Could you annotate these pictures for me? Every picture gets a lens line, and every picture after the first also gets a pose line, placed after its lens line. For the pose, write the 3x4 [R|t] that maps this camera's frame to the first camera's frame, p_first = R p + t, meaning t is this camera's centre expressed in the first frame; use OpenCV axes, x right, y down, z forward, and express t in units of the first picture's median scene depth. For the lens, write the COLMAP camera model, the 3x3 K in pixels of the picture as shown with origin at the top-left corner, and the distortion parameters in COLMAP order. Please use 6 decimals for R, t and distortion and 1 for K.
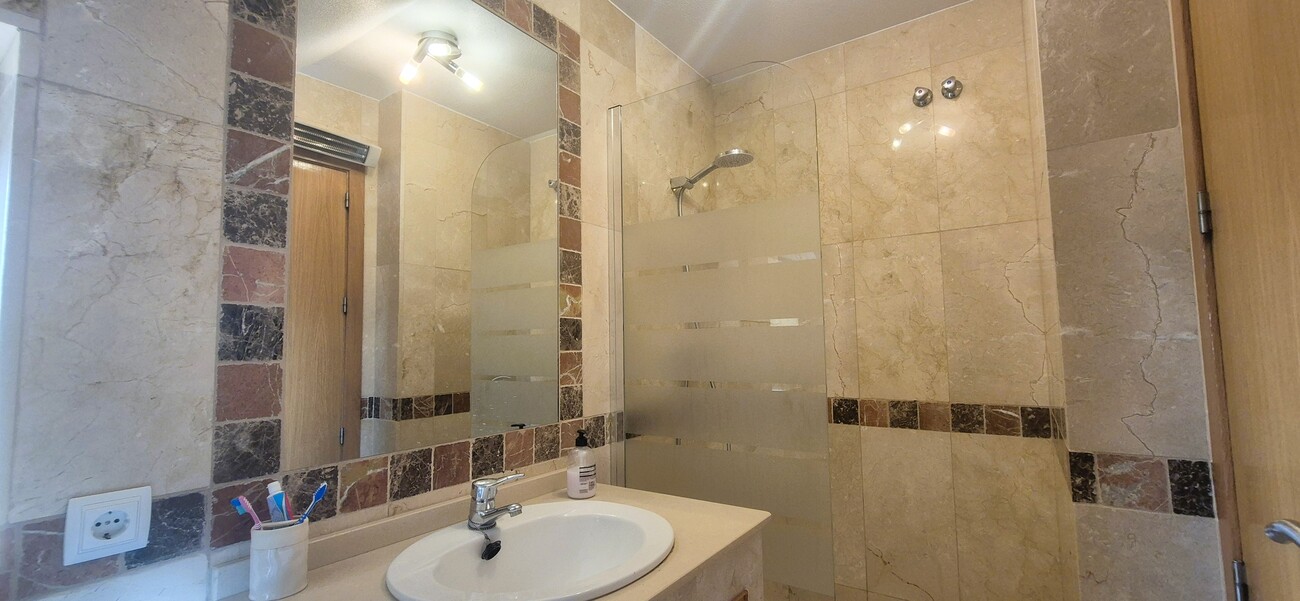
lens RADIAL K [[536.0, 0, 651.4], [0, 536.0, 303.5], [0, 0, 1]] dist [-0.001028, 0.000973]
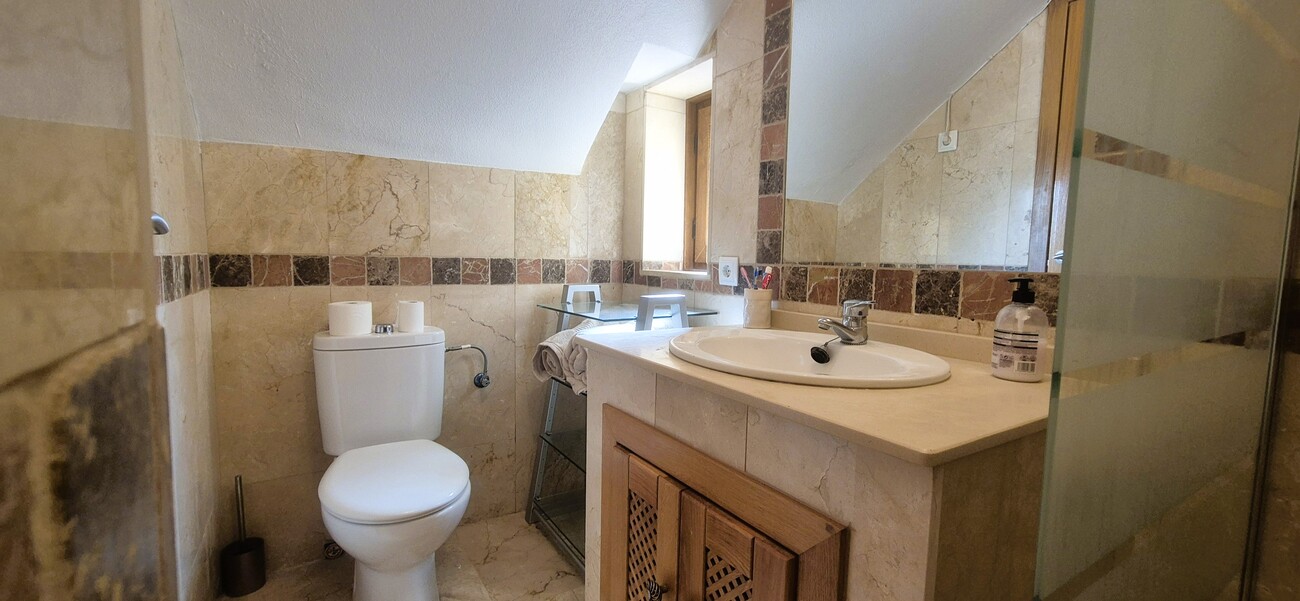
lens RADIAL K [[536.0, 0, 647.6], [0, 536.0, 303.2], [0, 0, 1]] dist [-0.001028, 0.000973]
pose [[-0.390786, 0.096267, -0.915434, 0.935537], [0.063729, 0.994959, 0.077425, 0.281950], [0.918273, -0.028083, -0.394951, 1.261183]]
